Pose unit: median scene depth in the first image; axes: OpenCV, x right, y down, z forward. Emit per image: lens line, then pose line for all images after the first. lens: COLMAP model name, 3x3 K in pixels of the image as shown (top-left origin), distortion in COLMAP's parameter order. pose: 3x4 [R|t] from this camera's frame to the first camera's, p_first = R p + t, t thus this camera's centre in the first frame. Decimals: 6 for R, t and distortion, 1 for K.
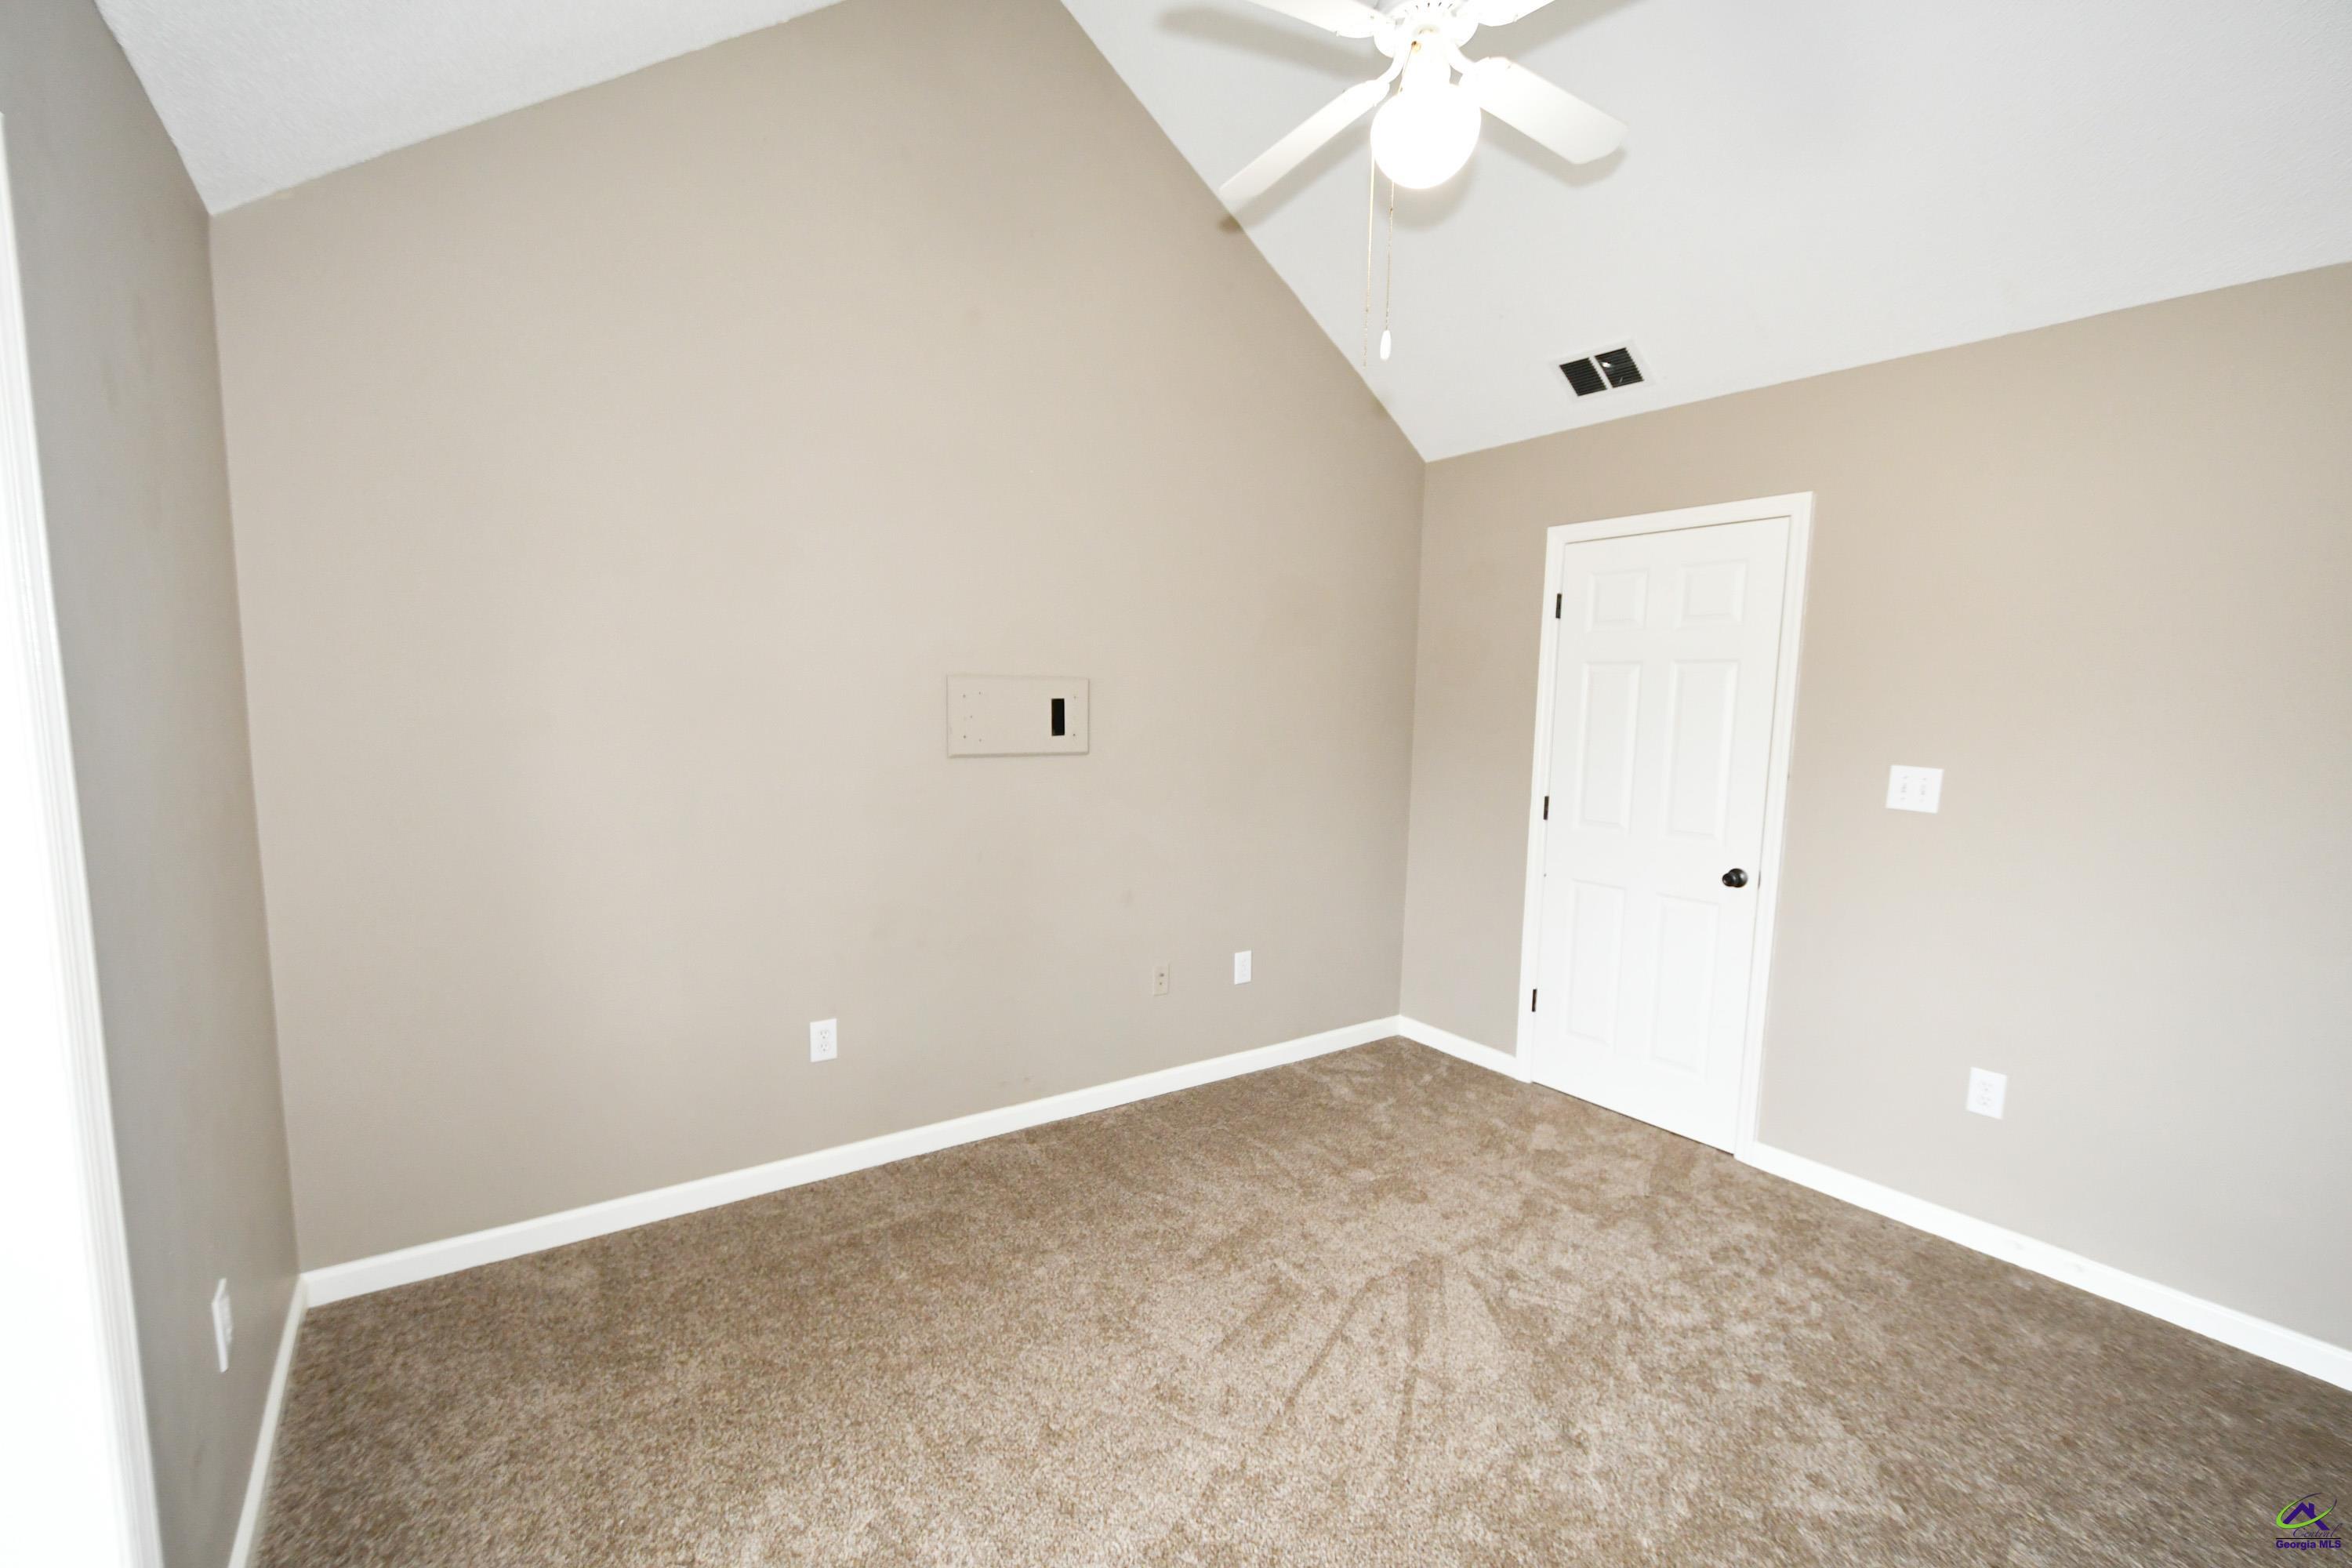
lens RADIAL K [[1029.9, 0, 1153.9], [0, 1029.9, 816.3], [0, 0, 1]] dist [0.000496, 0.000017]
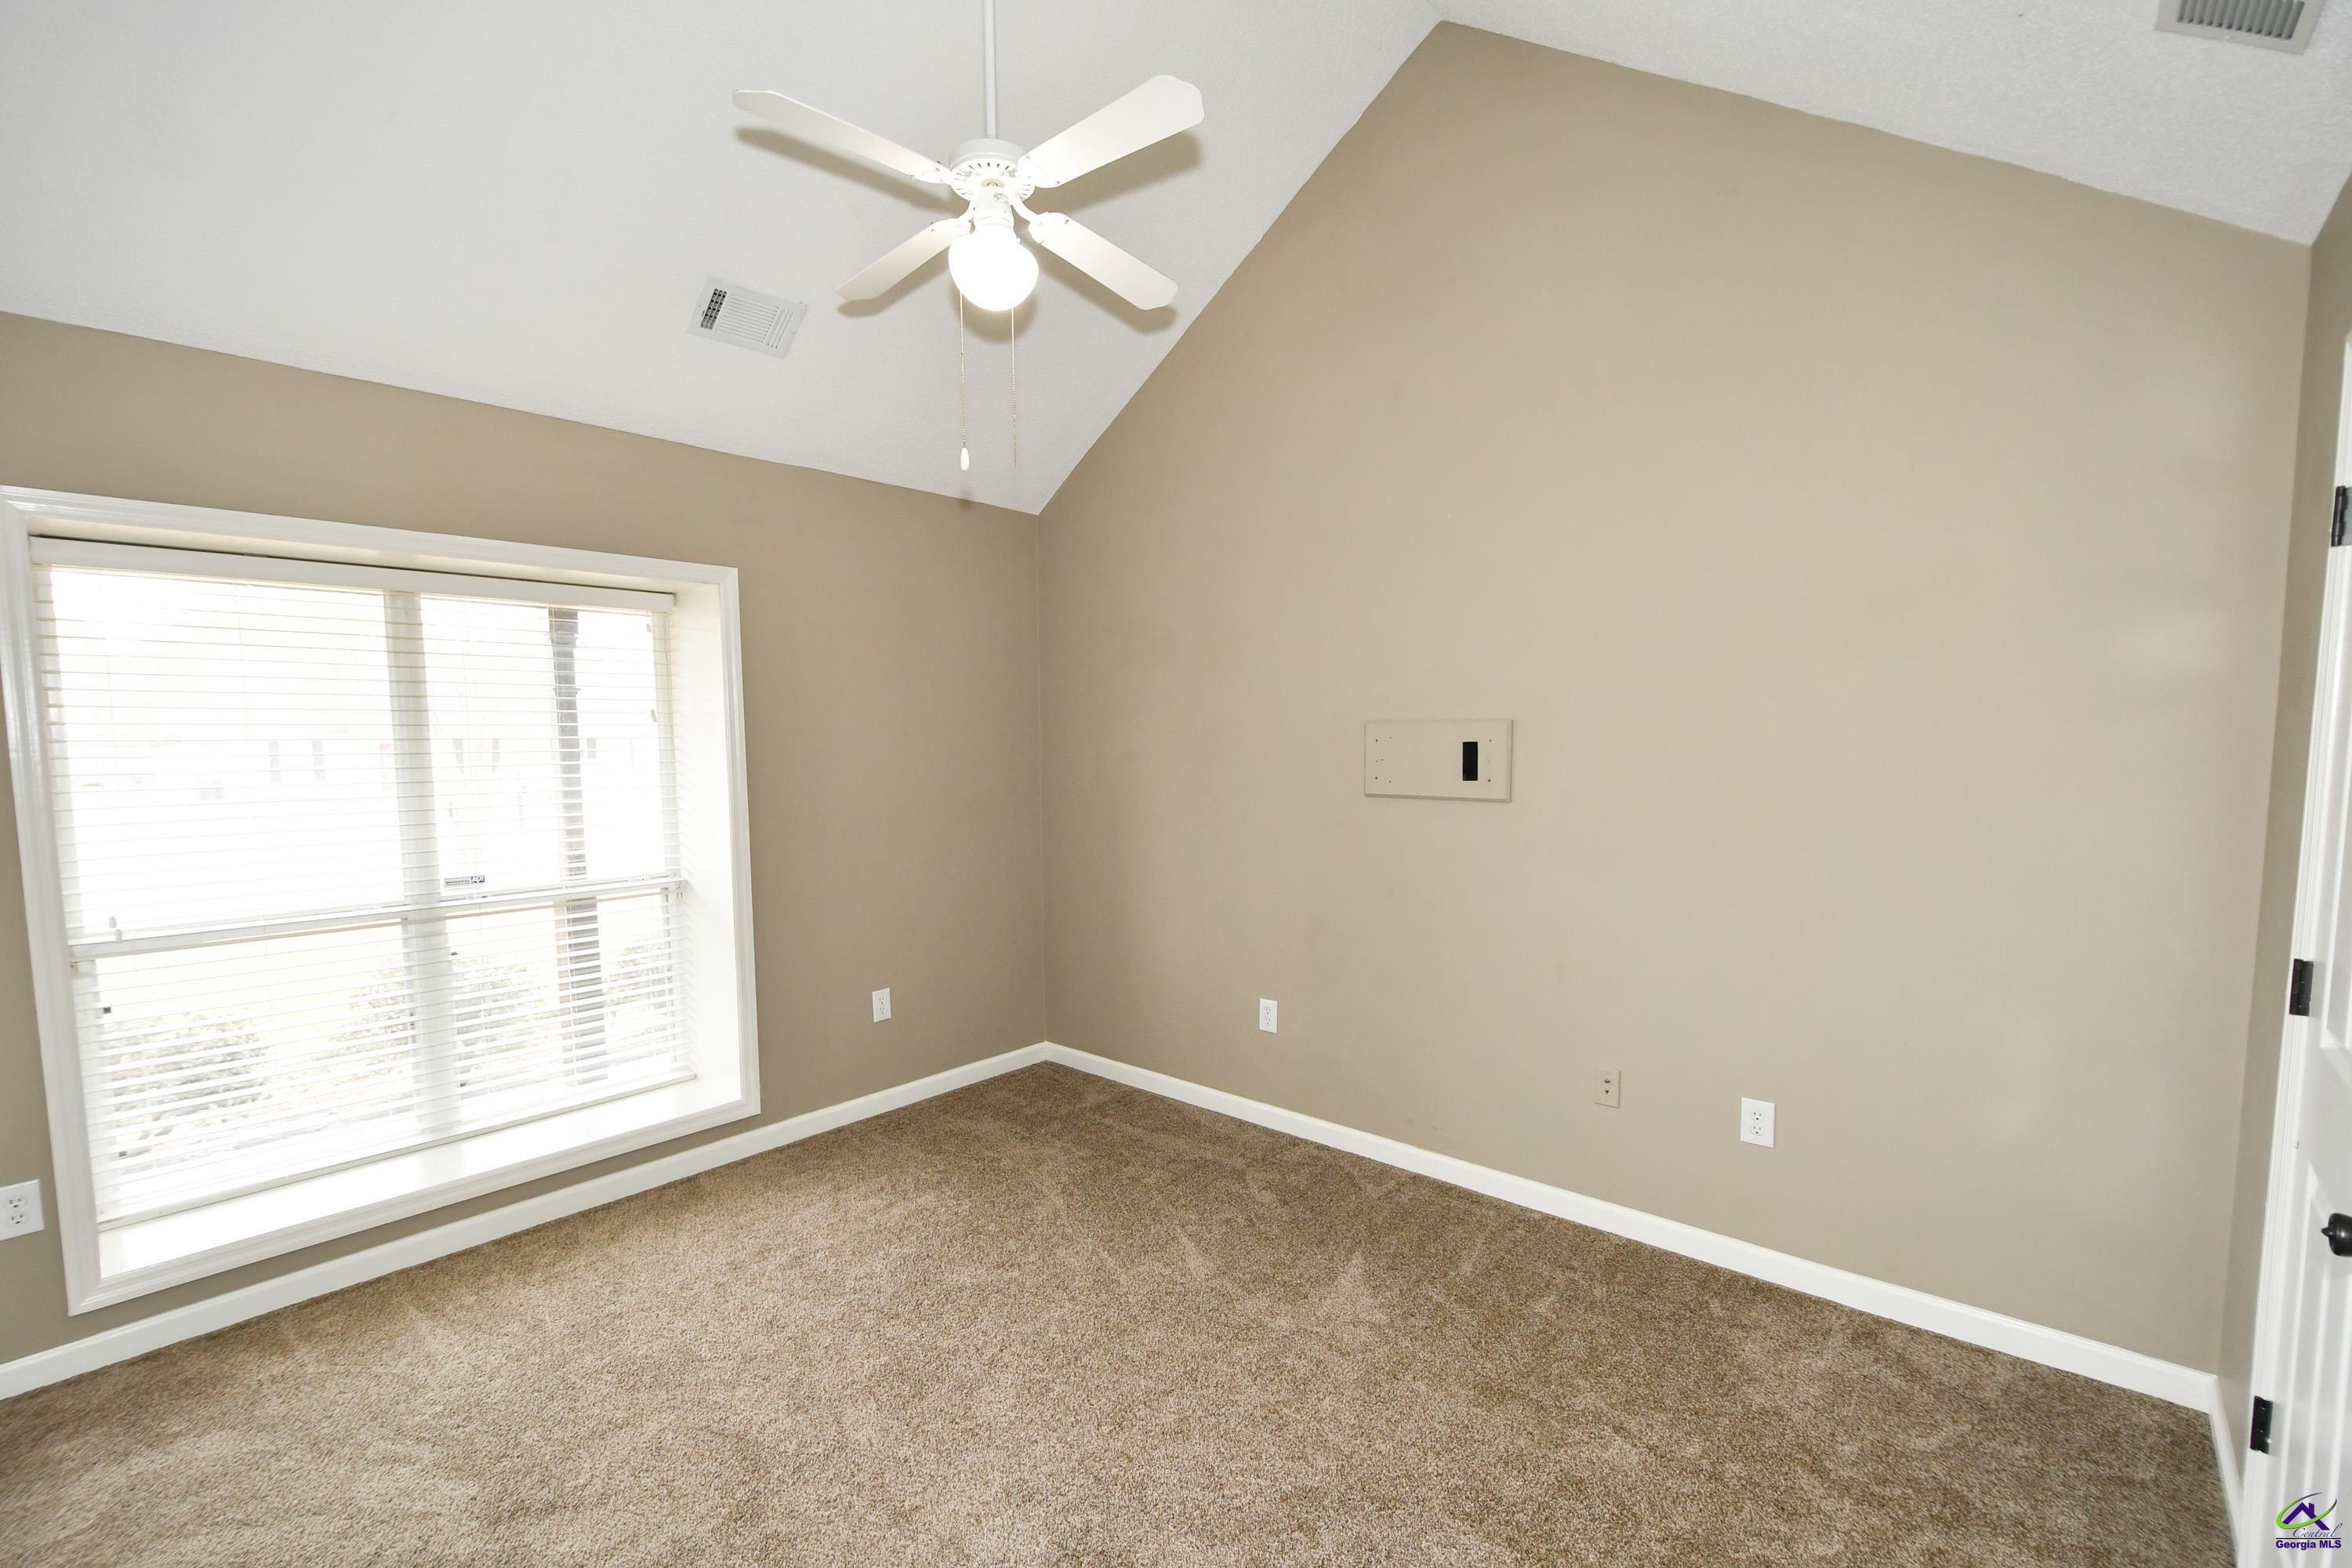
lens RADIAL K [[1029.9, 0, 1153.9], [0, 1029.9, 816.3], [0, 0, 1]] dist [0.000496, 0.000017]
pose [[0.246775, 0.069075, -0.966608, 0.807924], [-0.103258, 0.993652, 0.044646, -0.061338], [0.963556, 0.088792, 0.252341, 0.509326]]
